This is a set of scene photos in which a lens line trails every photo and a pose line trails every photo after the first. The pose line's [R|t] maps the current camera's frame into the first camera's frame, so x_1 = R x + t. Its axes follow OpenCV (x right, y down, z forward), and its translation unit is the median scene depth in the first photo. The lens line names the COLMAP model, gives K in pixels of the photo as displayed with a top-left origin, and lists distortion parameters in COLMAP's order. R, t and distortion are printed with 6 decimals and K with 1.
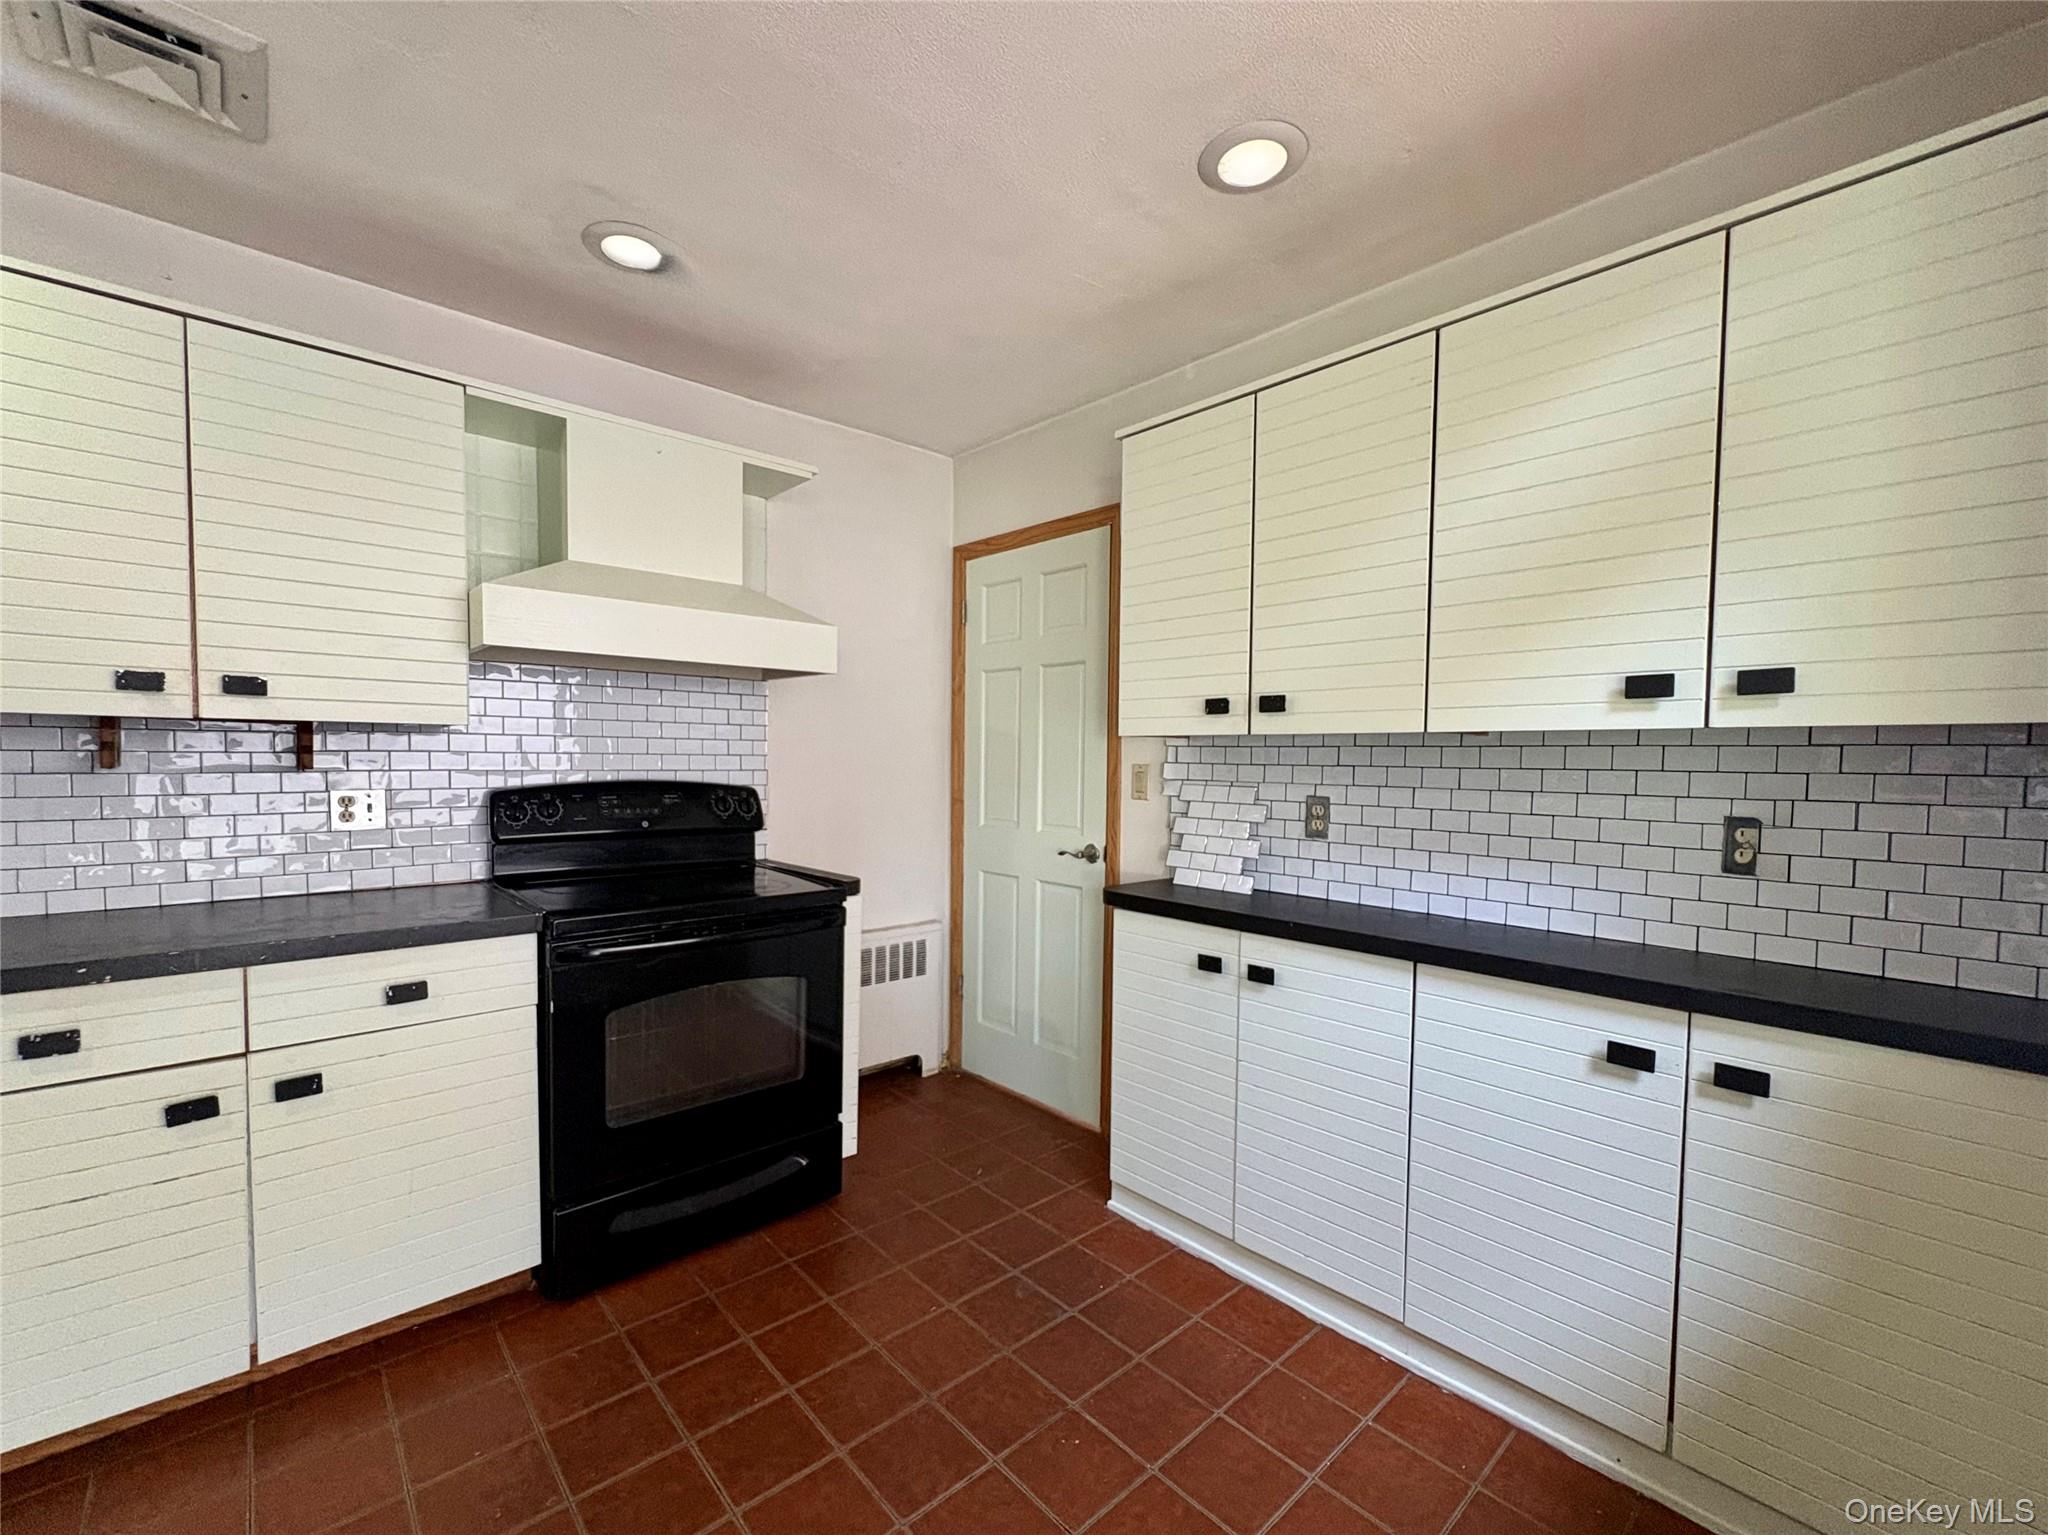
lens RADIAL K [[873.9, 0, 1024.0], [0, 873.9, 767.5], [0, 0, 1]] dist [-0.001832, -0.000143]
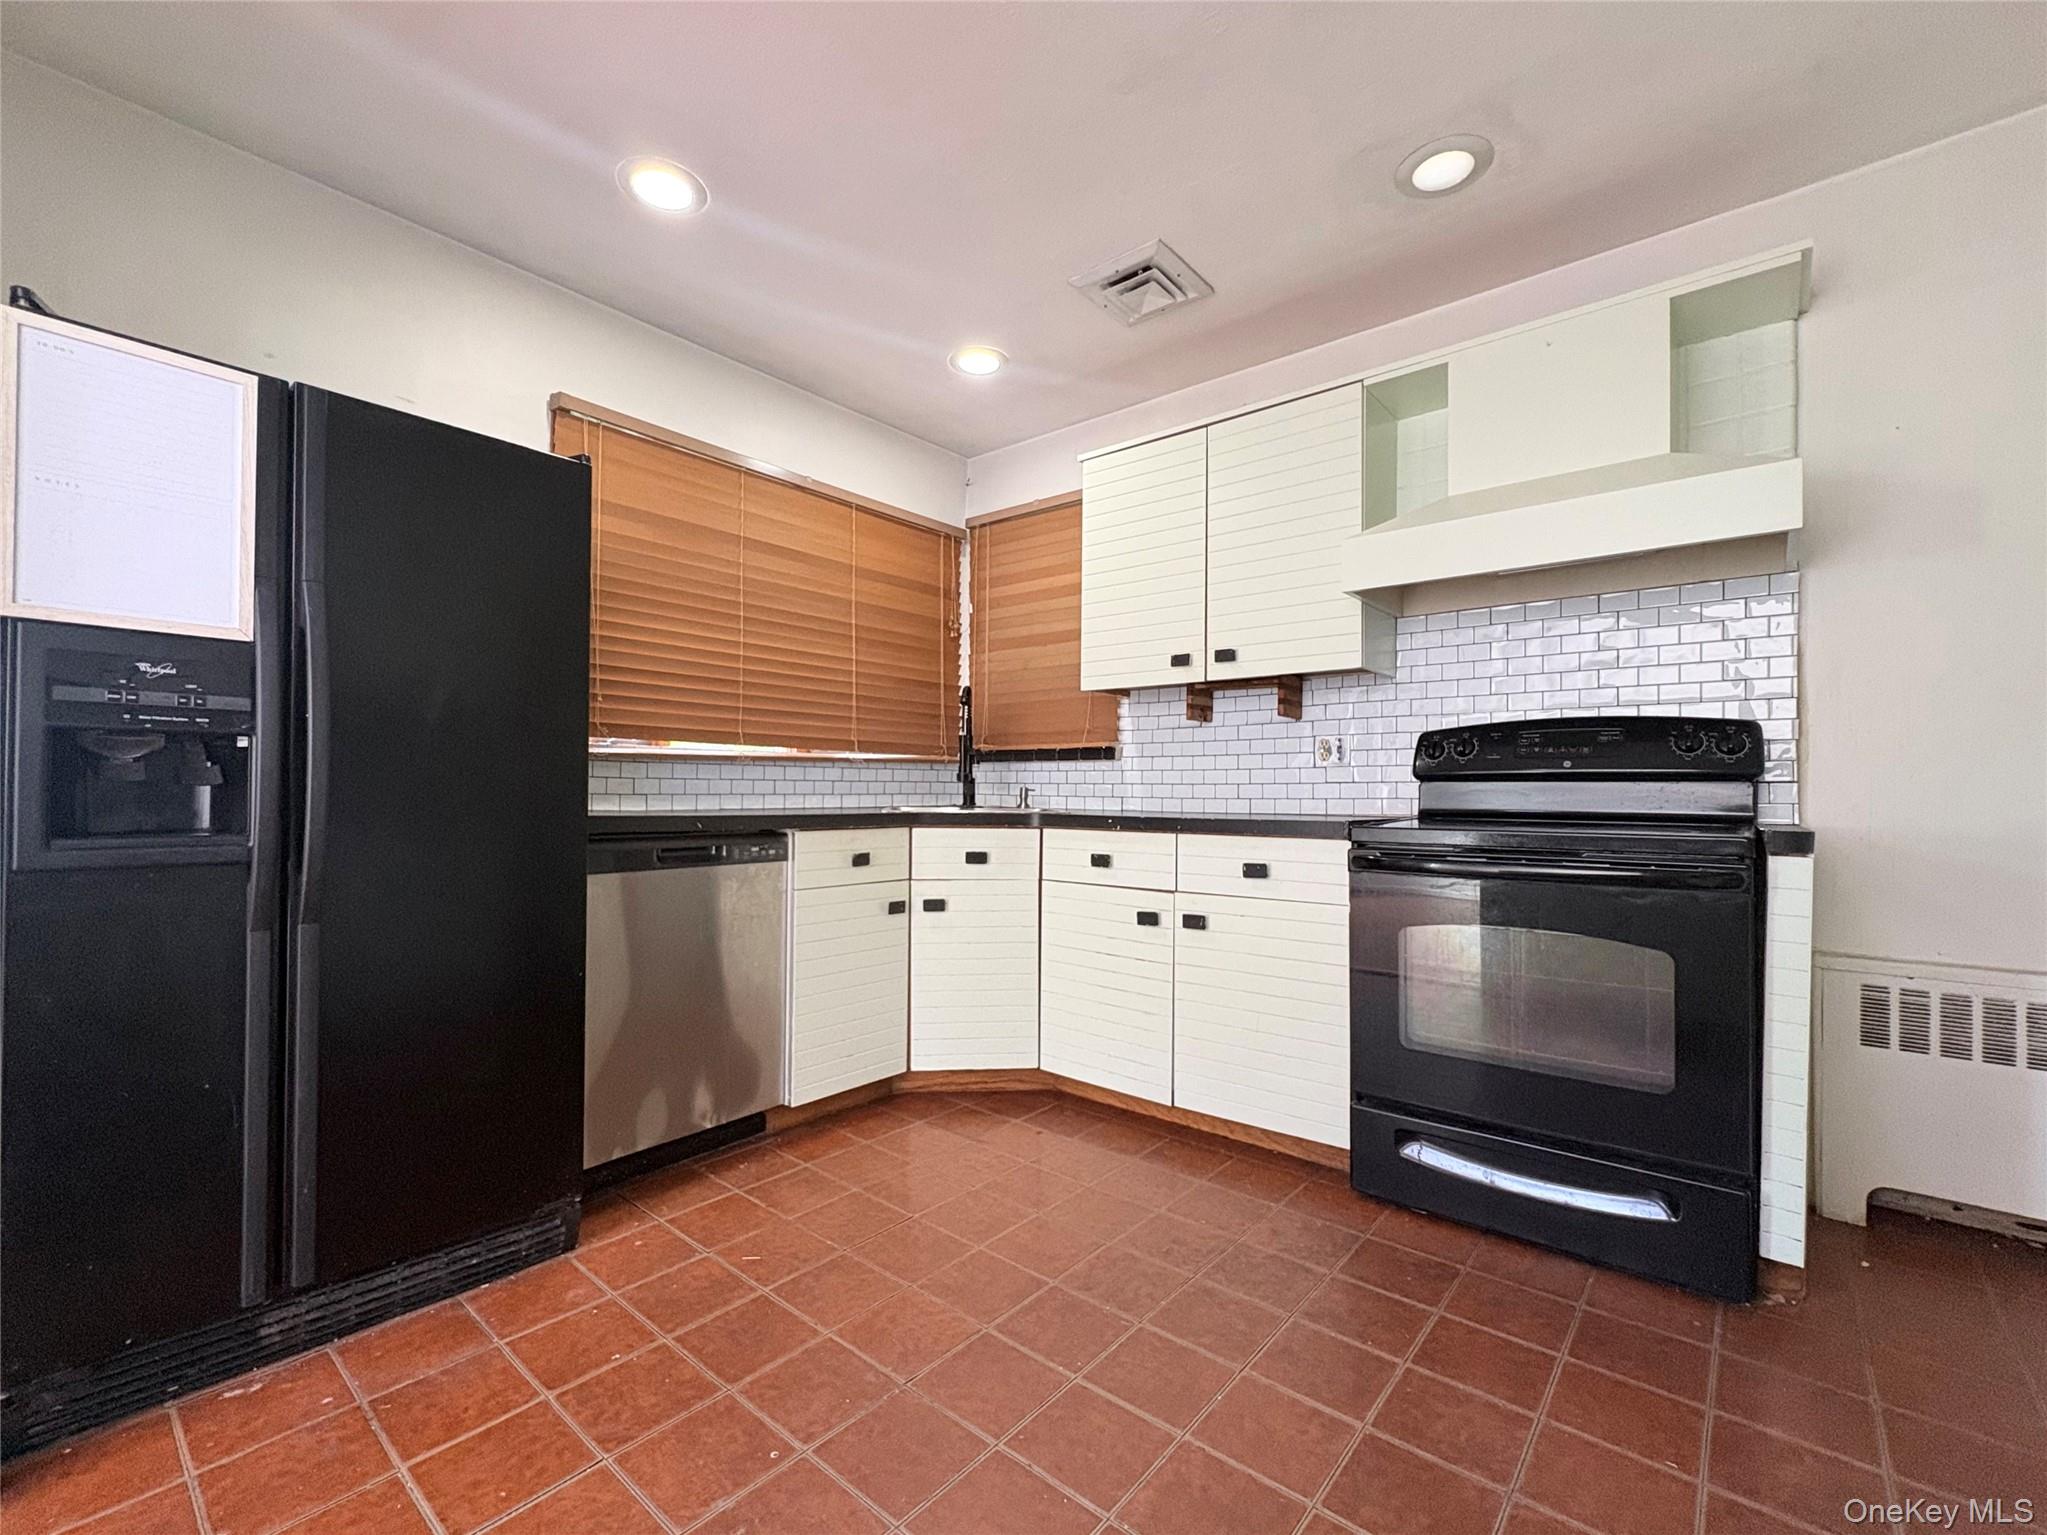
lens RADIAL K [[873.5, 0, 1023.5], [0, 873.5, 767.5], [0, 0, 1]] dist [-0.001832, -0.000143]
pose [[0.121539, -0.047261, -0.991461, 0.478836], [-0.022425, 0.998480, -0.050344, 0.163048], [0.992333, 0.028352, 0.120294, 0.460095]]
